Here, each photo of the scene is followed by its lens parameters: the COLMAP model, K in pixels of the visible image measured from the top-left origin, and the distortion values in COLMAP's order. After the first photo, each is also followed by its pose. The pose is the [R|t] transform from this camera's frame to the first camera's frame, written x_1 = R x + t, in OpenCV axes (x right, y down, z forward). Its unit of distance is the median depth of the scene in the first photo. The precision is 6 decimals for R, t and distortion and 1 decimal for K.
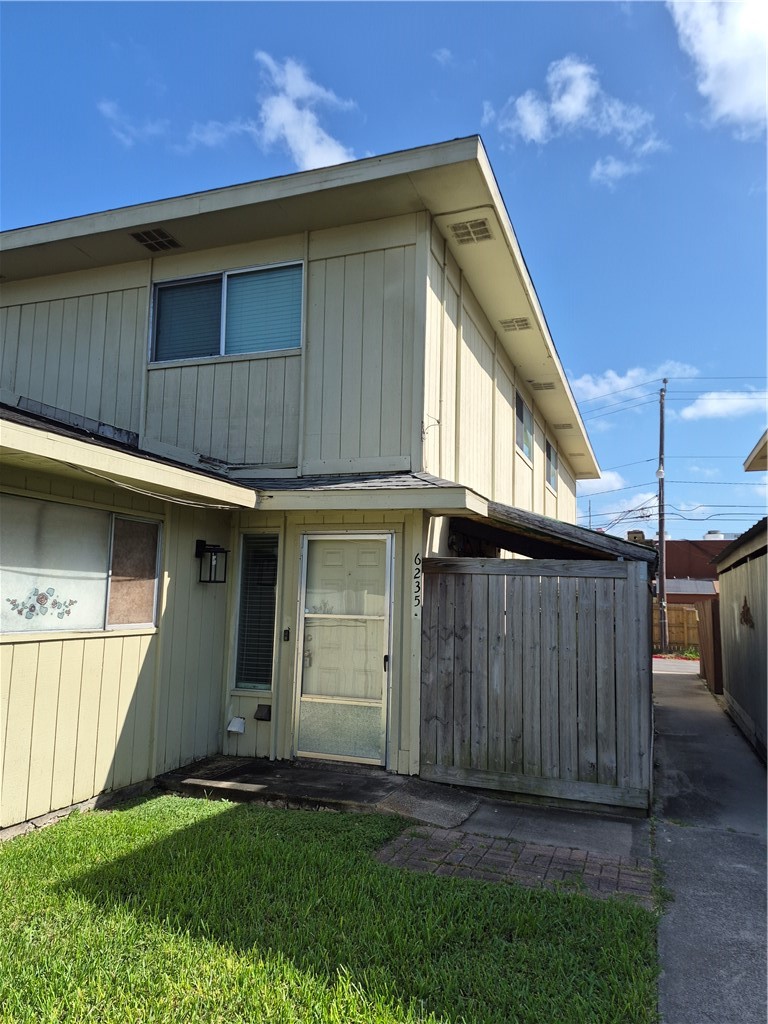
lens RADIAL K [[705.6, 0, 386.1], [0, 705.6, 516.7], [0, 0, 1]] dist [0.096144, -0.123867]
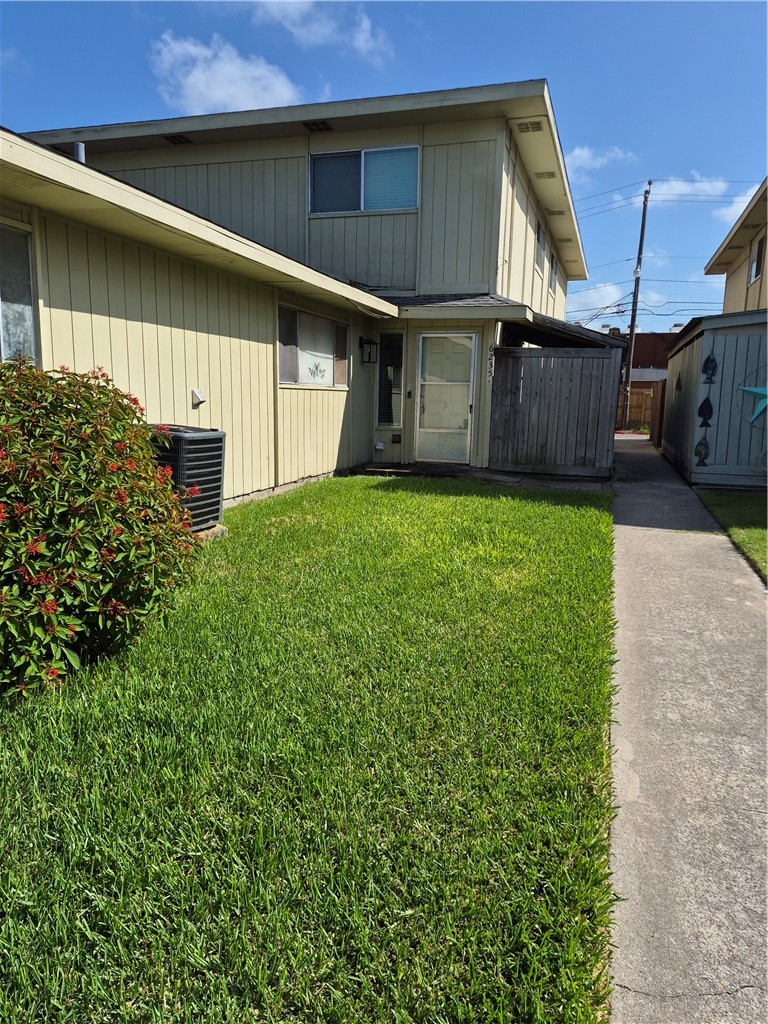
lens RADIAL K [[705.6, 0, 386.1], [0, 705.6, 516.7], [0, 0, 1]] dist [0.096144, -0.123867]
pose [[0.998921, -0.011047, 0.045106, -0.277954], [-0.002111, 0.959490, 0.281734, -0.031447], [-0.046391, -0.281525, 0.958432, -0.722886]]
